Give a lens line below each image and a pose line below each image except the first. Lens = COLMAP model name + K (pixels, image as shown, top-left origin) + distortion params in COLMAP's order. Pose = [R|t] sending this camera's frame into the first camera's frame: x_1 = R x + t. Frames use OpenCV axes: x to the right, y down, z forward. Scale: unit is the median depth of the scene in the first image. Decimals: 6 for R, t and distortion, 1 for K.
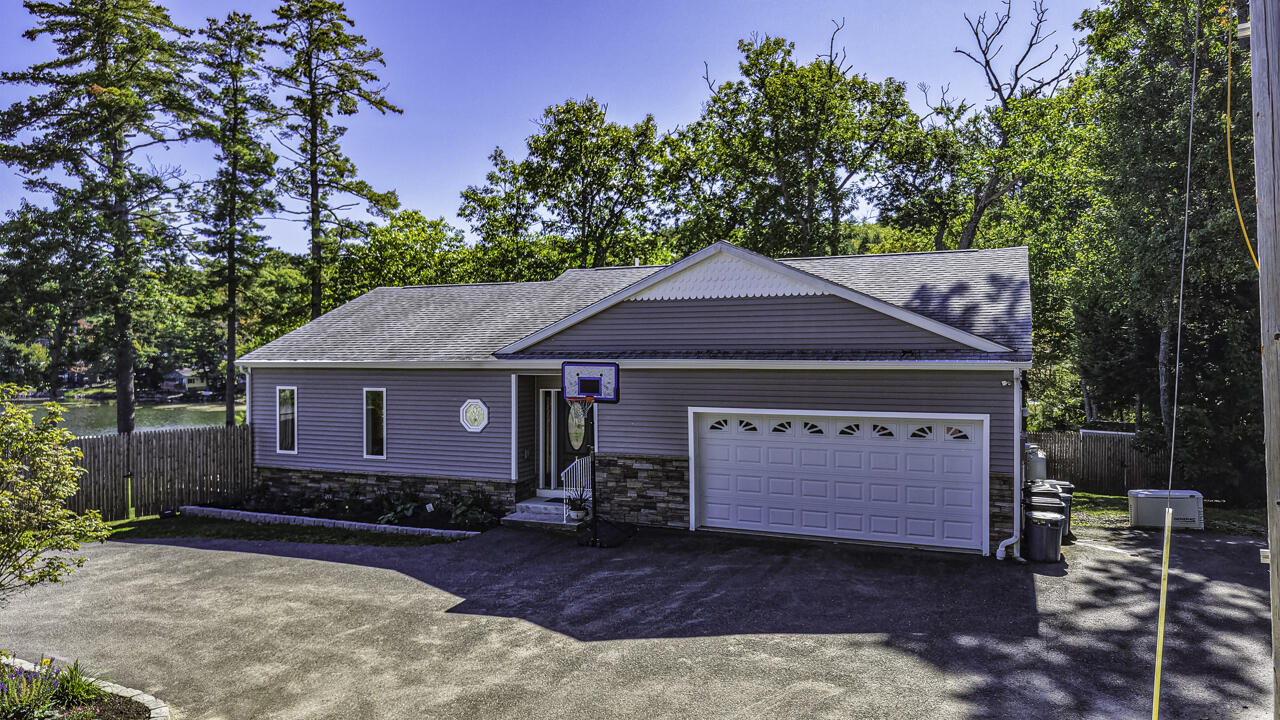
lens RADIAL K [[858.9, 0, 635.9], [0, 858.9, 359.2], [0, 0, 1]] dist [0.014297, -0.012244]
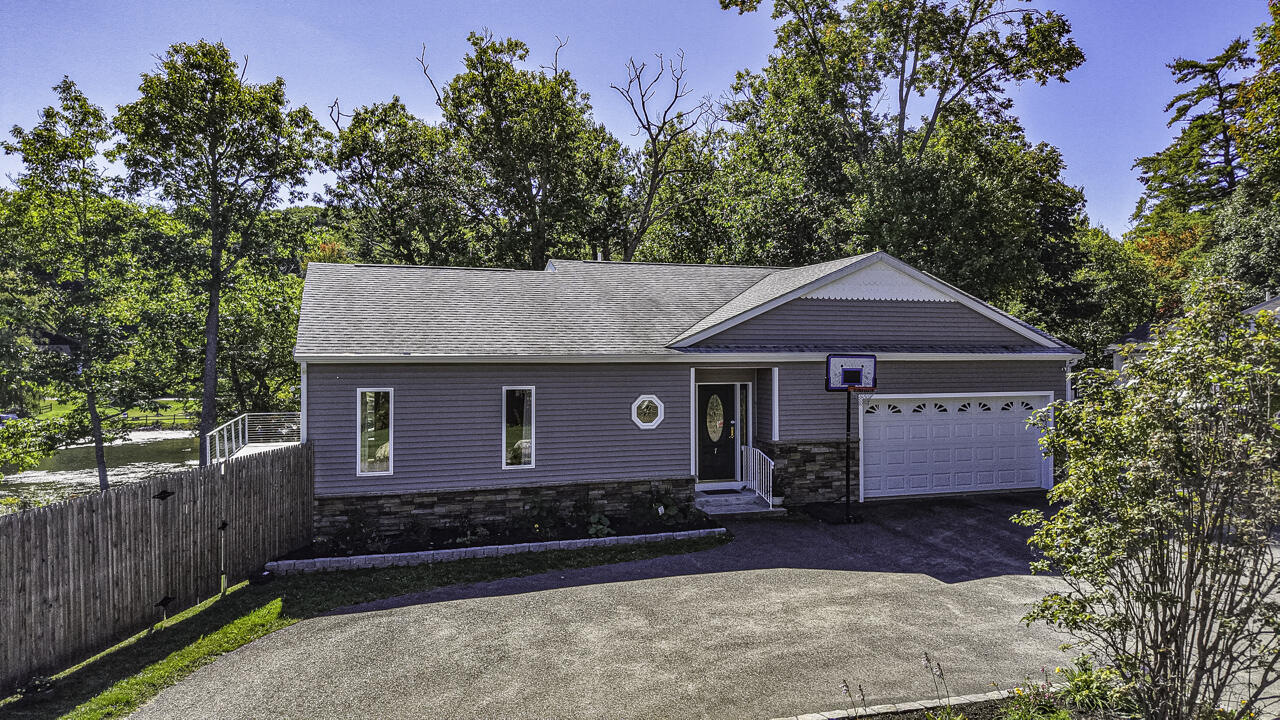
lens RADIAL K [[858.9, 0, 634.0], [0, 858.9, 362.8], [0, 0, 1]] dist [0.014297, -0.012244]
pose [[0.747395, -0.002702, 0.664374, -0.903838], [0.002149, 0.999996, 0.001649, 0.010468], [-0.664376, 0.000196, 0.747398, 0.335303]]
